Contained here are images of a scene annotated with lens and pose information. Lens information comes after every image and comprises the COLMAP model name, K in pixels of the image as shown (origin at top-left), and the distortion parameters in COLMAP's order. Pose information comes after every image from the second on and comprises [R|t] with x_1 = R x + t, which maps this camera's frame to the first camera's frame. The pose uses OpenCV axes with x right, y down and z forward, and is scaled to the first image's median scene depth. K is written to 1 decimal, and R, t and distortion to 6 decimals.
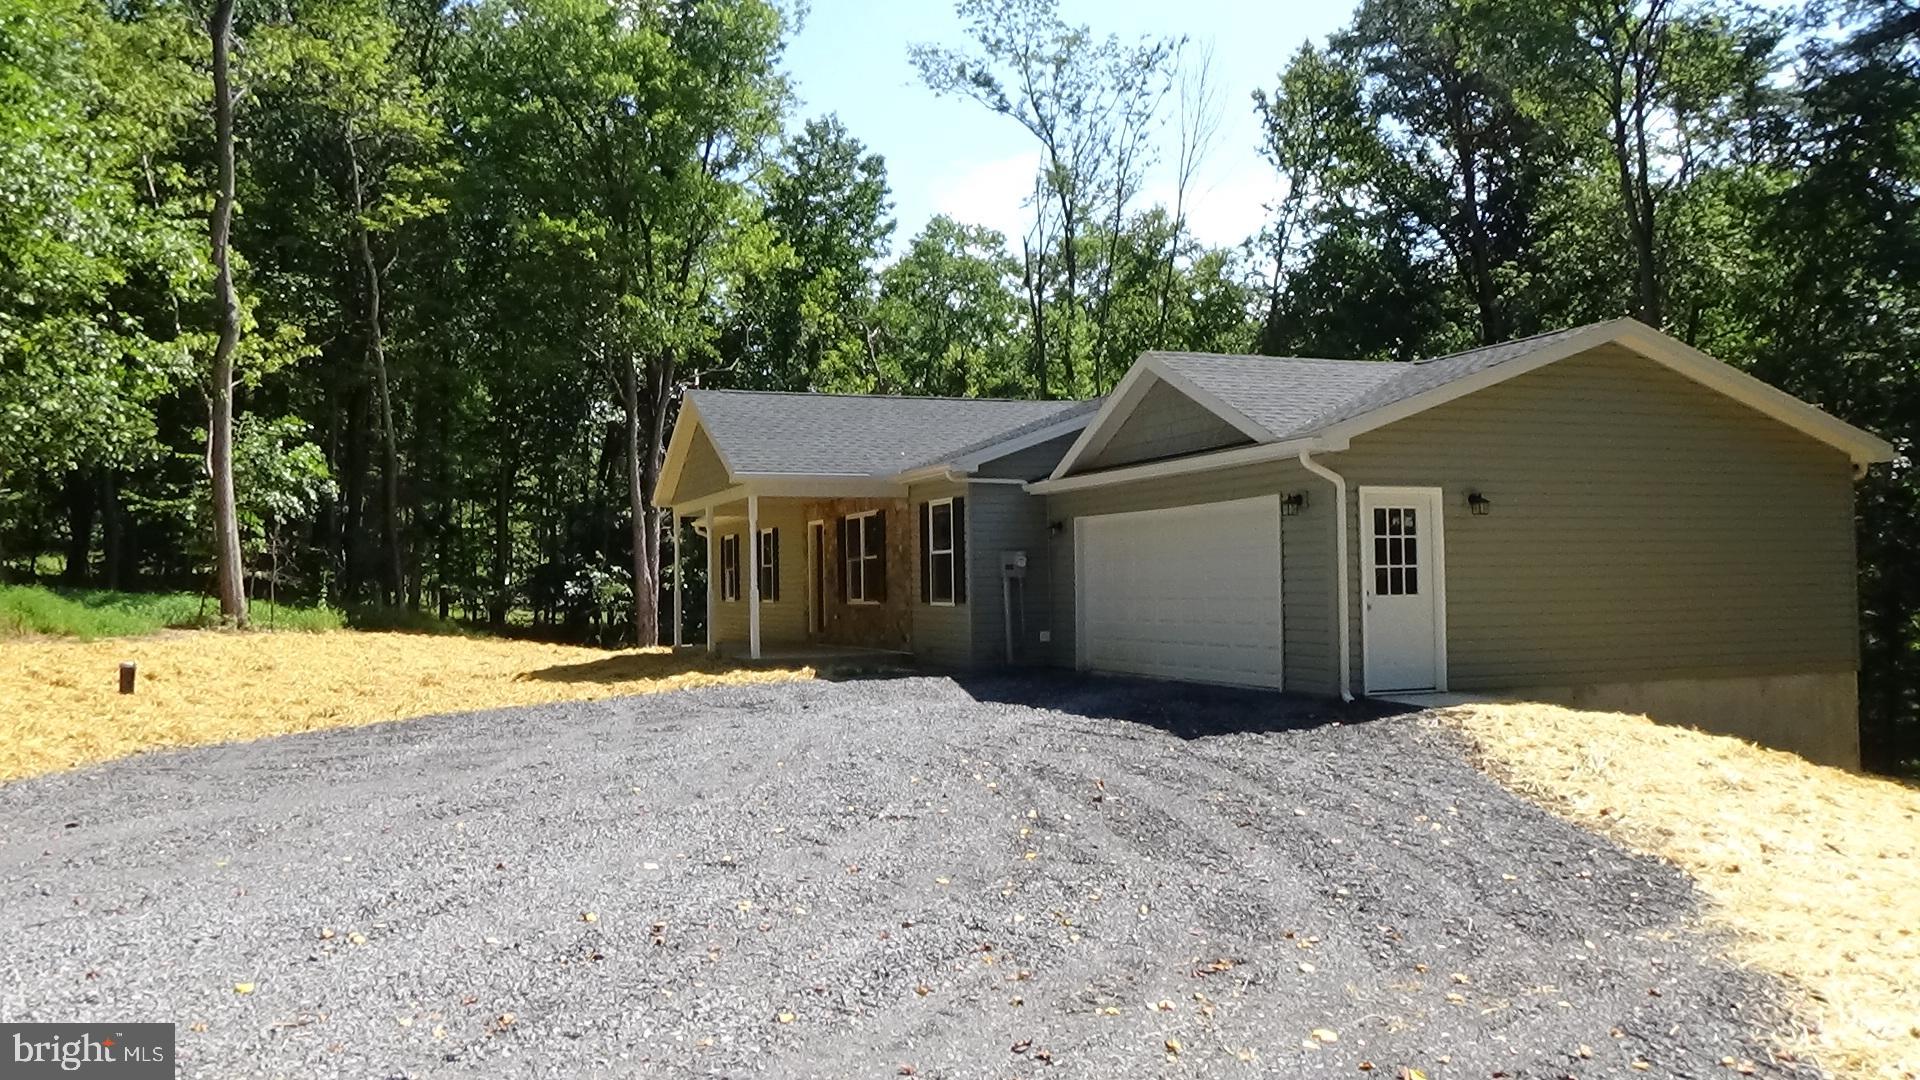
lens RADIAL K [[1490.1, 0, 961.0], [0, 1490.1, 500.9], [0, 0, 1]] dist [0.004439, -0.000569]
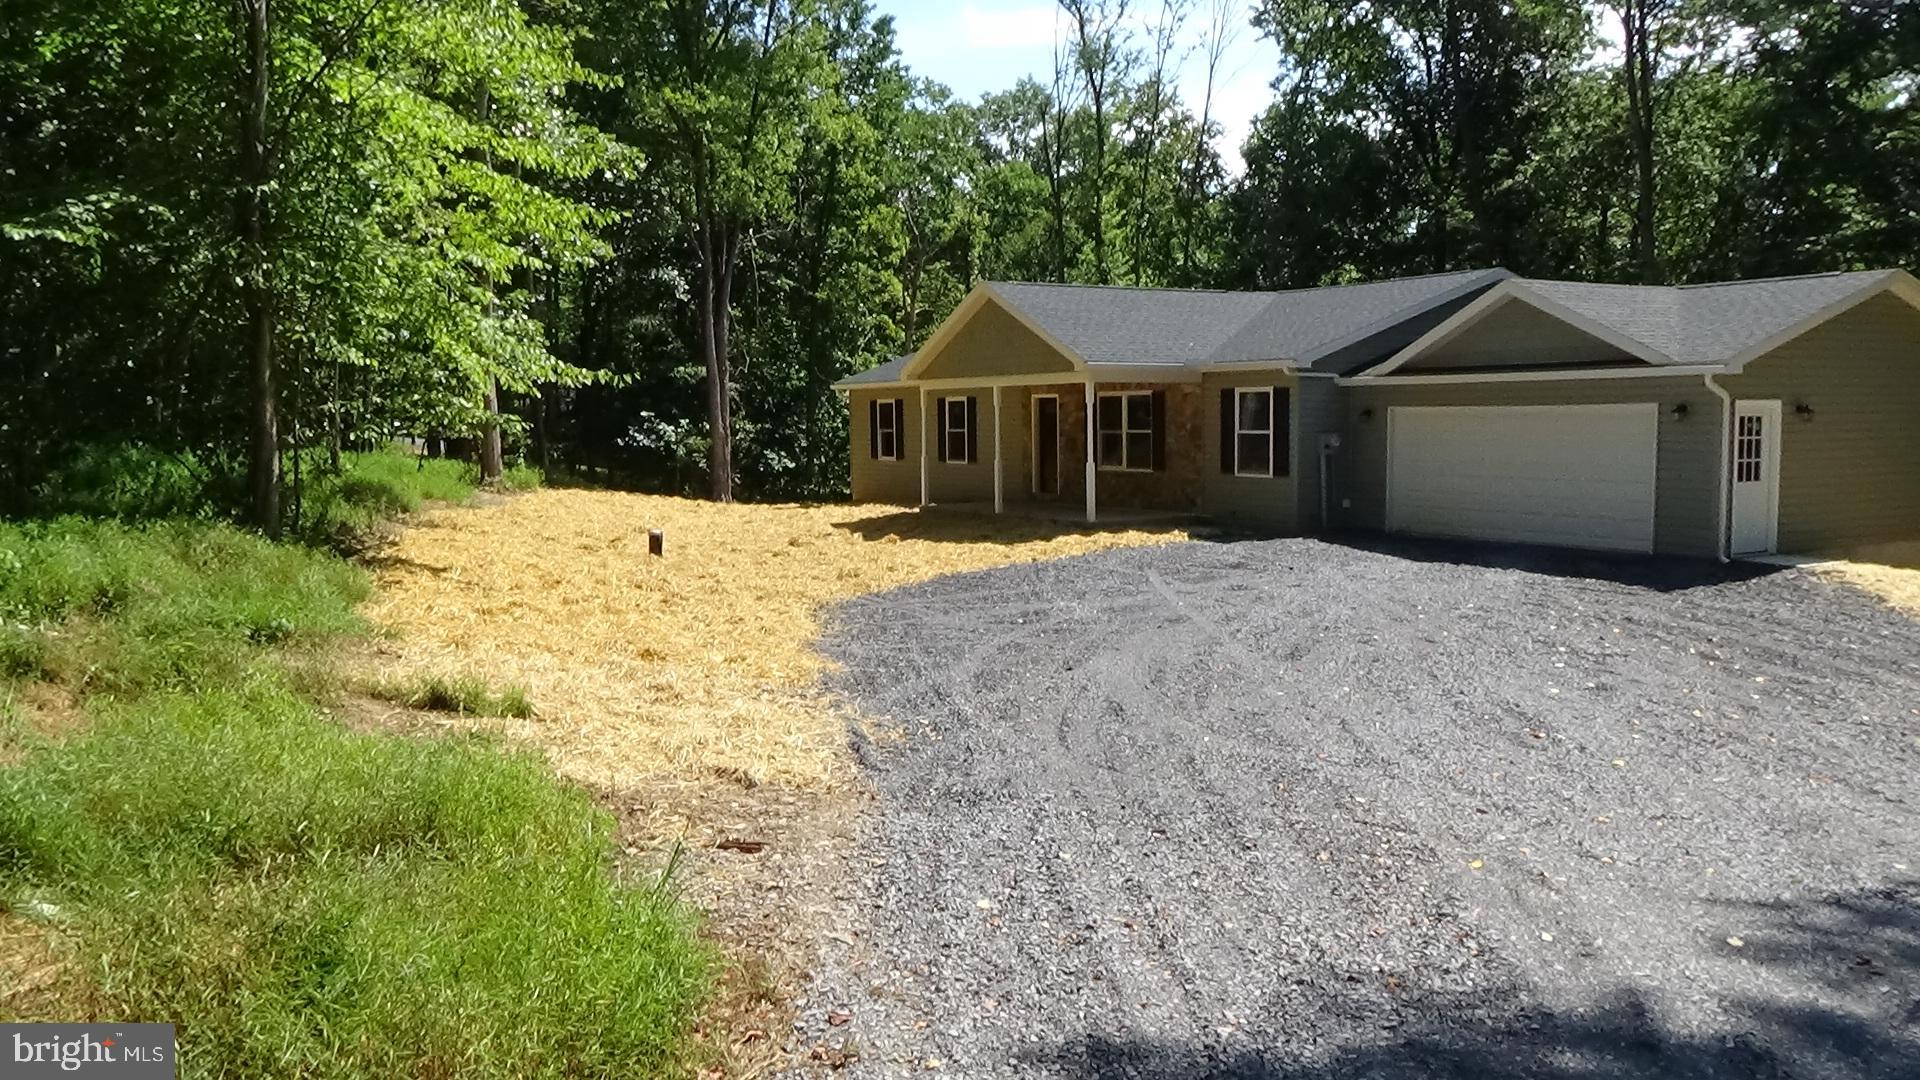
lens RADIAL K [[1471.9, 0, 986.6], [0, 1471.9, 522.9], [0, 0, 1]] dist [0.000300, -0.004273]
pose [[0.989658, -0.001681, 0.143438, -0.417859], [-0.016252, 0.992179, 0.123759, -0.038023], [-0.142525, -0.124810, 0.981891, -0.141686]]
